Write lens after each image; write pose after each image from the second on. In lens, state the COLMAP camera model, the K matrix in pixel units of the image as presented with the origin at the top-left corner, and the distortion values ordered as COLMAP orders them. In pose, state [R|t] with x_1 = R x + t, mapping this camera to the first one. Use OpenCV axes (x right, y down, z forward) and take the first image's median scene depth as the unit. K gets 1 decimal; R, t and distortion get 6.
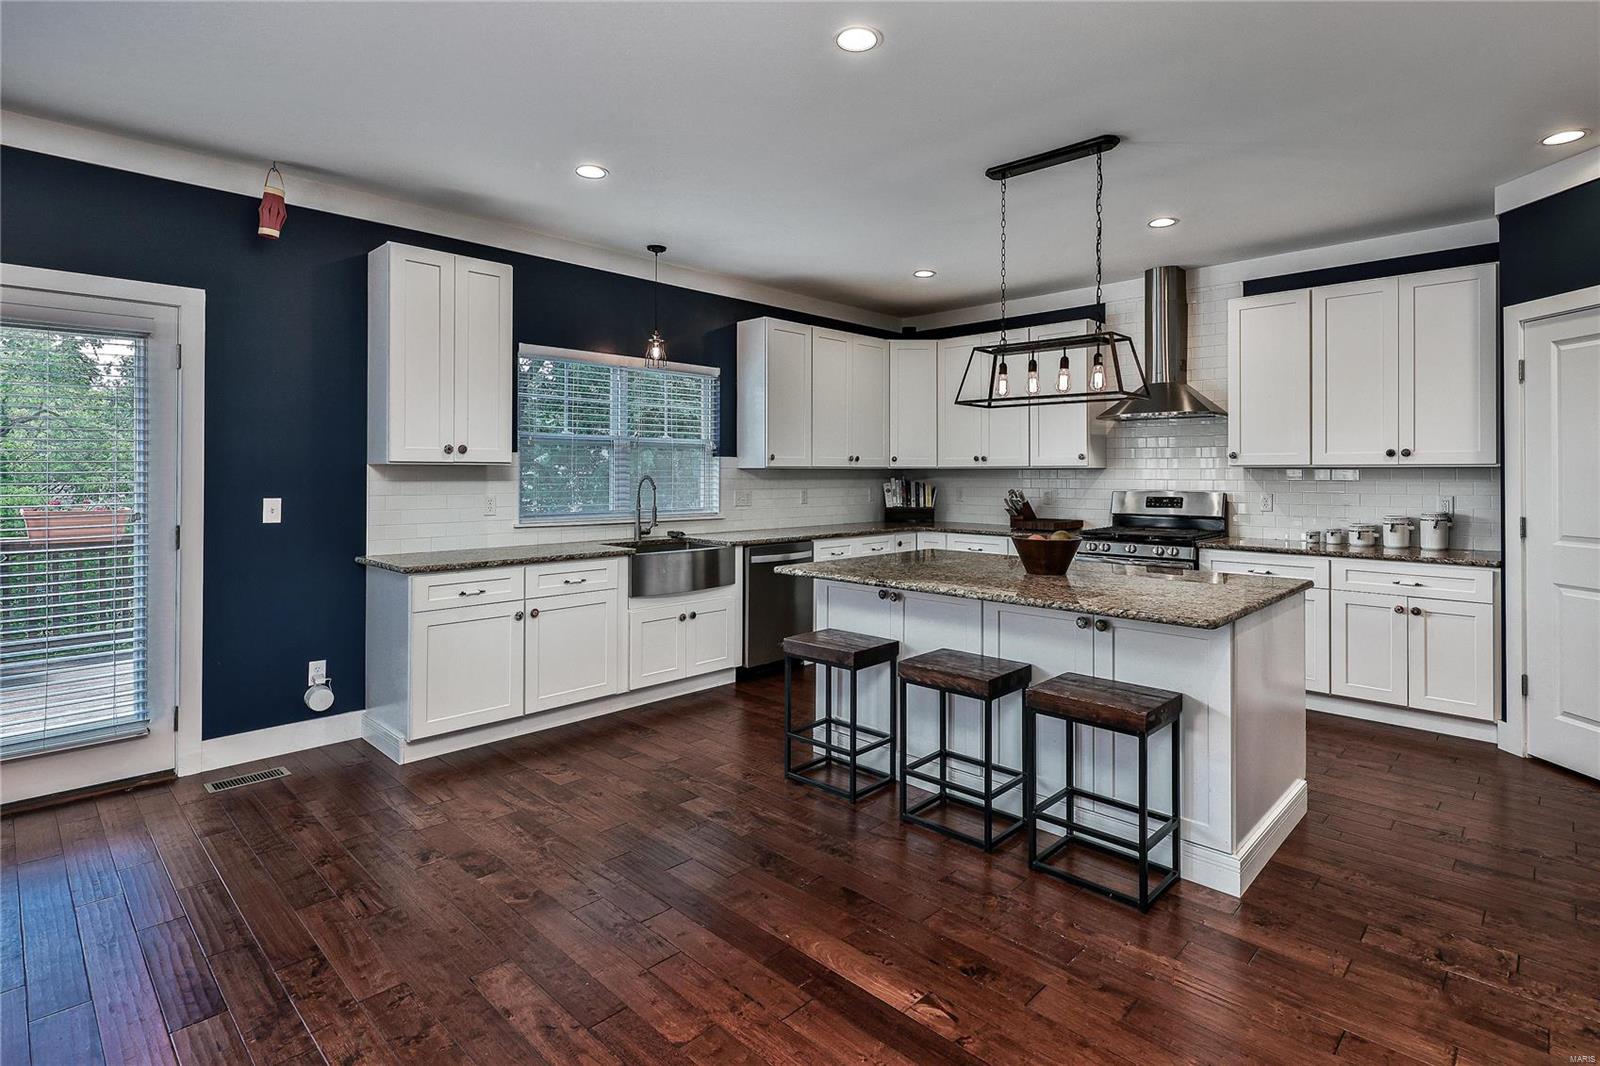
lens RADIAL K [[804.7, 0, 811.0], [0, 804.7, 467.0], [0, 0, 1]] dist [0.010132, -0.004531]
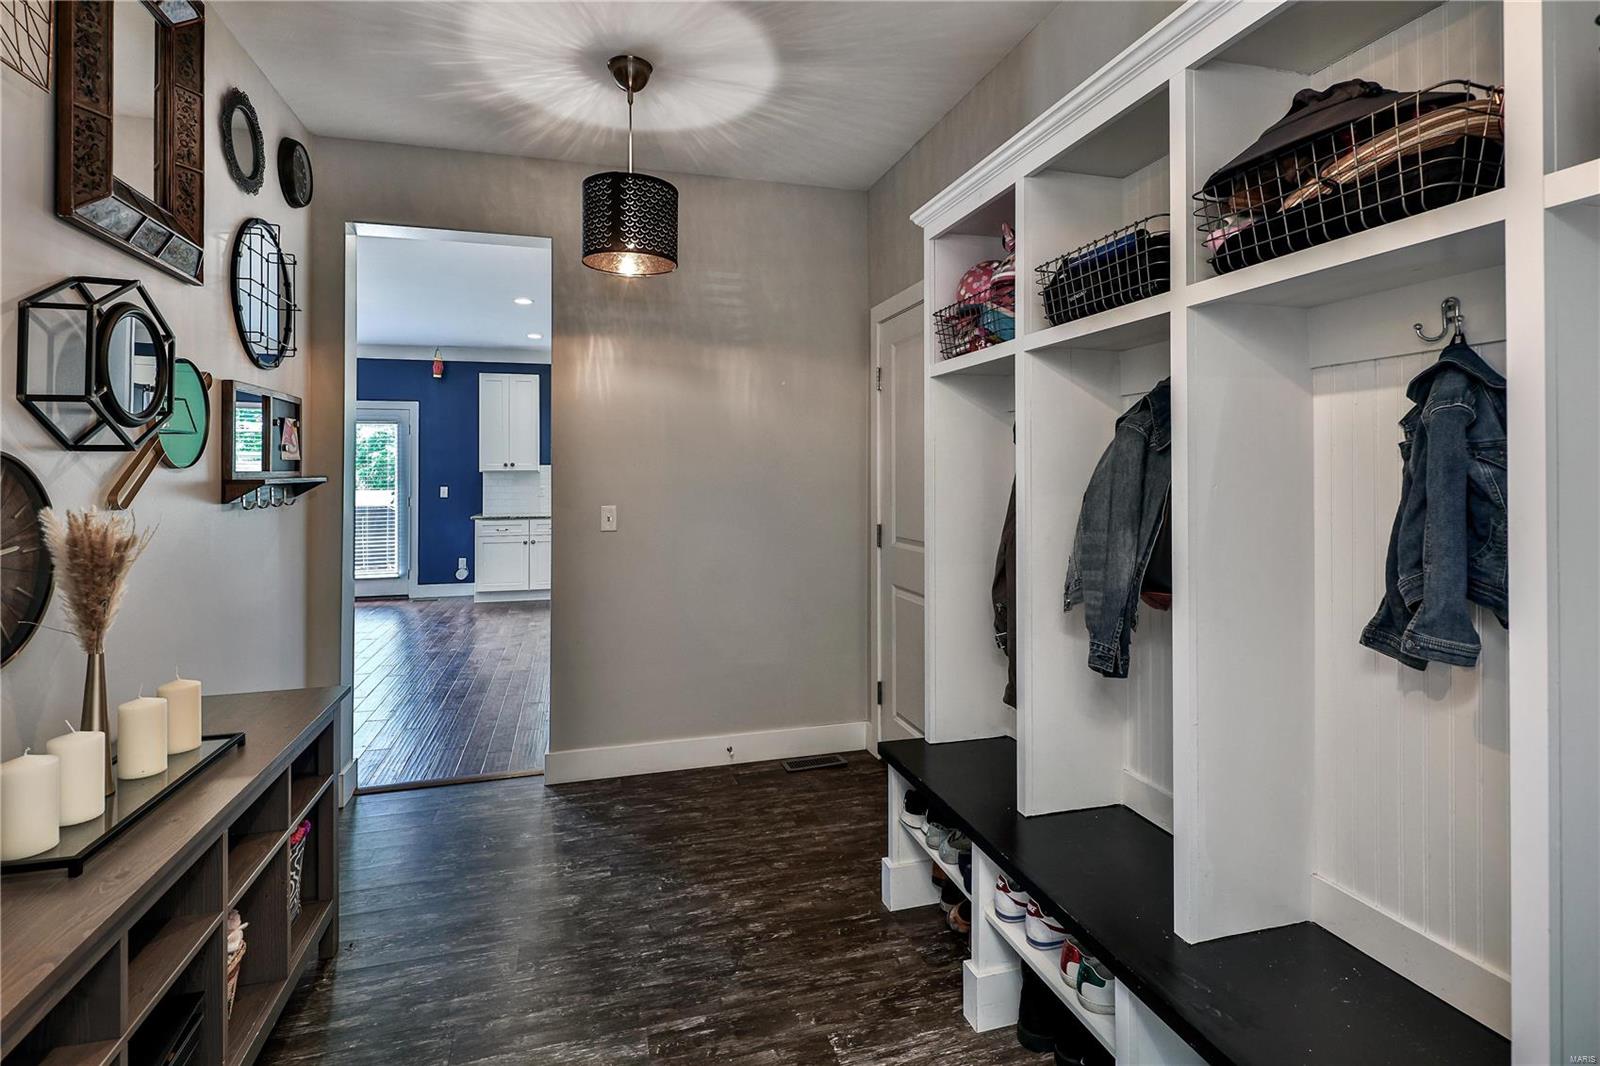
lens RADIAL K [[766.3, 0, 794.8], [0, 766.3, 475.3], [0, 0, 1]] dist [-0.004282, -0.000199]
pose [[0.858866, -0.003936, -0.512186, 1.120810], [0.007060, 0.999966, 0.004156, 0.002622], [0.512152, -0.007185, 0.858865, -0.323734]]
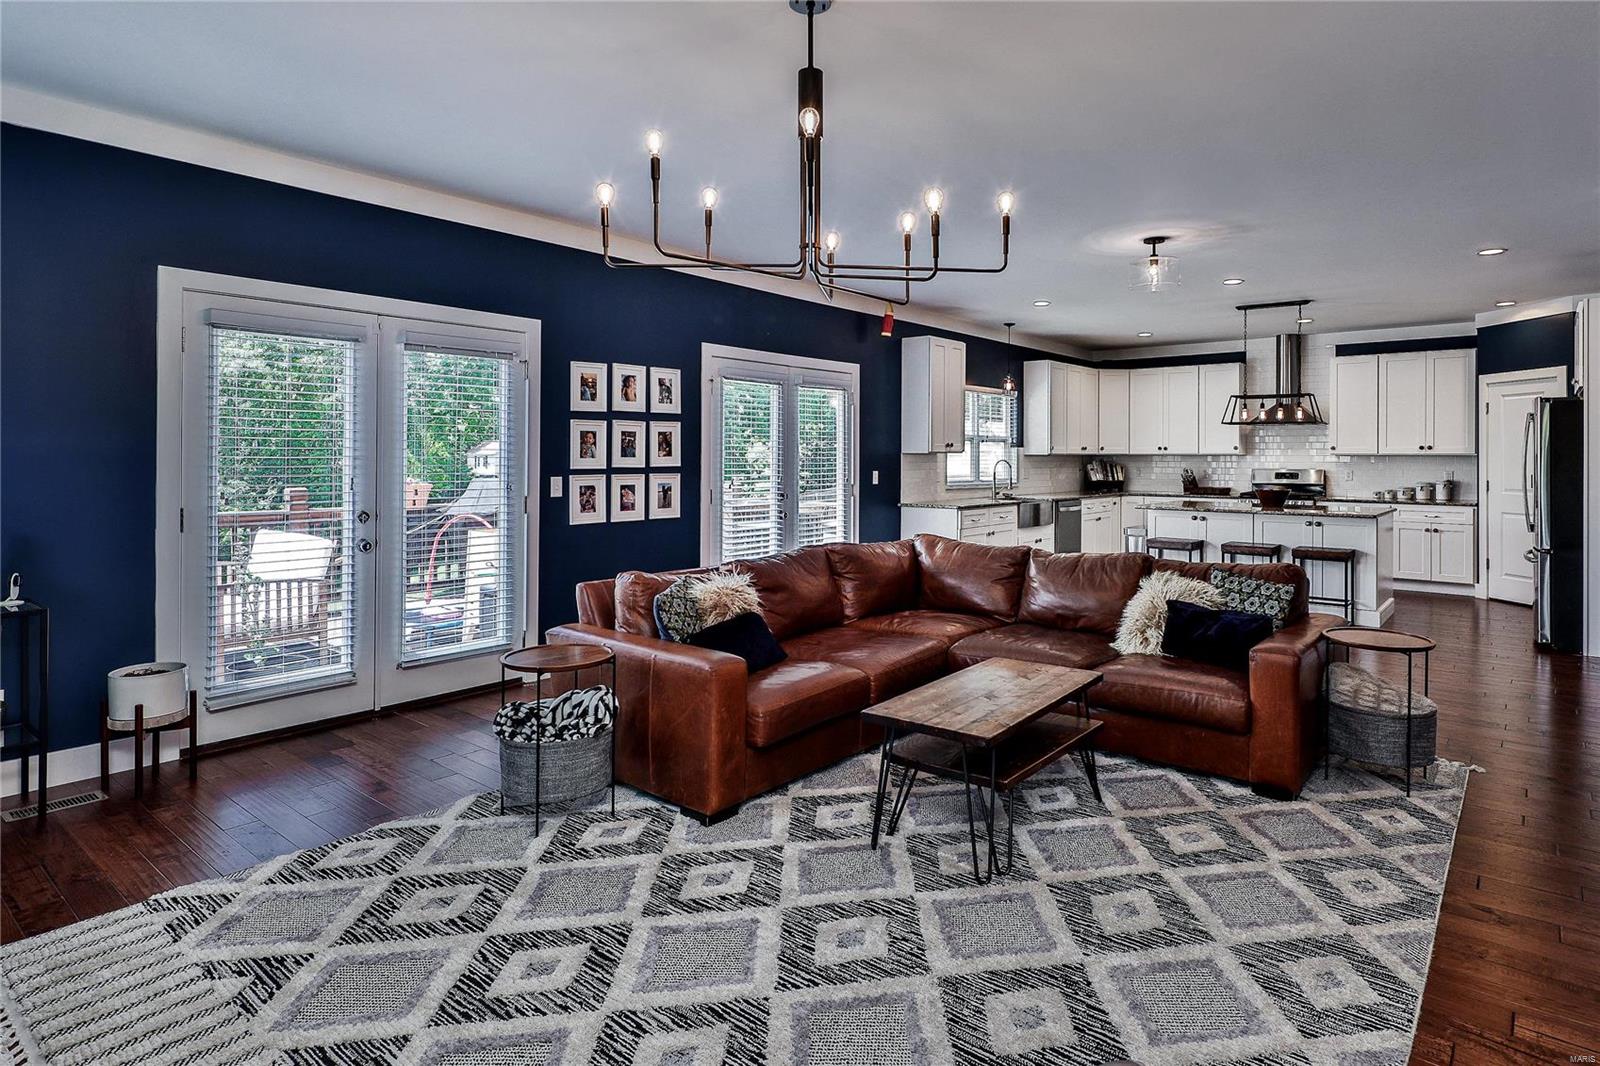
lens RADIAL K [[877.1, 0, 835.4], [0, 877.1, 460.6], [0, 0, 1]] dist [0.002158, -0.000655]
pose [[0.996550, 0.000366, 0.082991, -0.774639], [-0.001272, 0.999940, 0.010860, -0.006975], [-0.082982, -0.010928, 0.996491, -0.879602]]
